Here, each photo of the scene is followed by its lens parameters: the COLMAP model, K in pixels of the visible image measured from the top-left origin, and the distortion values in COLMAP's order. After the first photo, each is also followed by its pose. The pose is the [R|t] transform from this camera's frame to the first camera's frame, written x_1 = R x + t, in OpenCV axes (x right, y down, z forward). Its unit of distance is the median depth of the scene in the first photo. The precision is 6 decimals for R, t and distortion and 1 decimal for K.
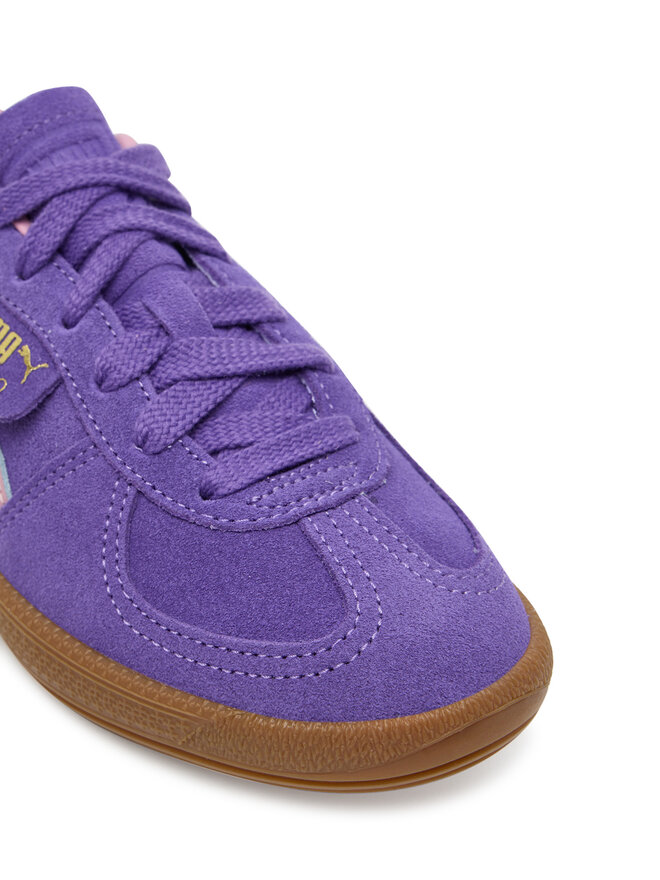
lens RADIAL K [[2099.3, 0, 330.8], [0, 2099.3, 439.6], [0, 0, 1]] dist [-0.111360, 0.000000]
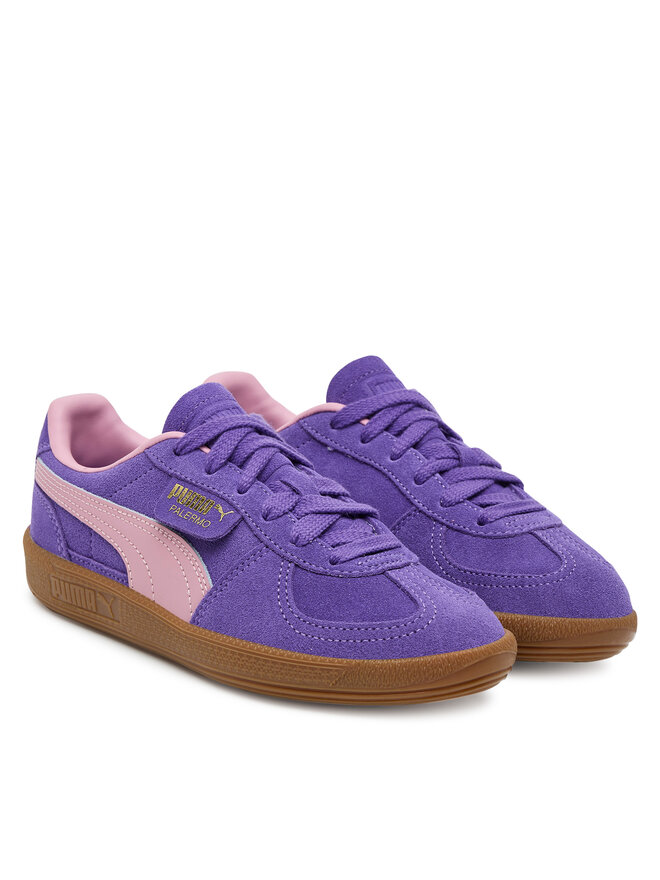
lens RADIAL K [[2594.9, 0, 329.5], [0, 2594.9, 440.2], [0, 0, 1]] dist [-0.009192, 0.000000]
pose [[0.982037, -0.000636, 0.188688, -0.489975], [0.060507, 0.948246, -0.311717, 0.632055], [-0.178725, 0.317535, 0.931251, -1.187301]]
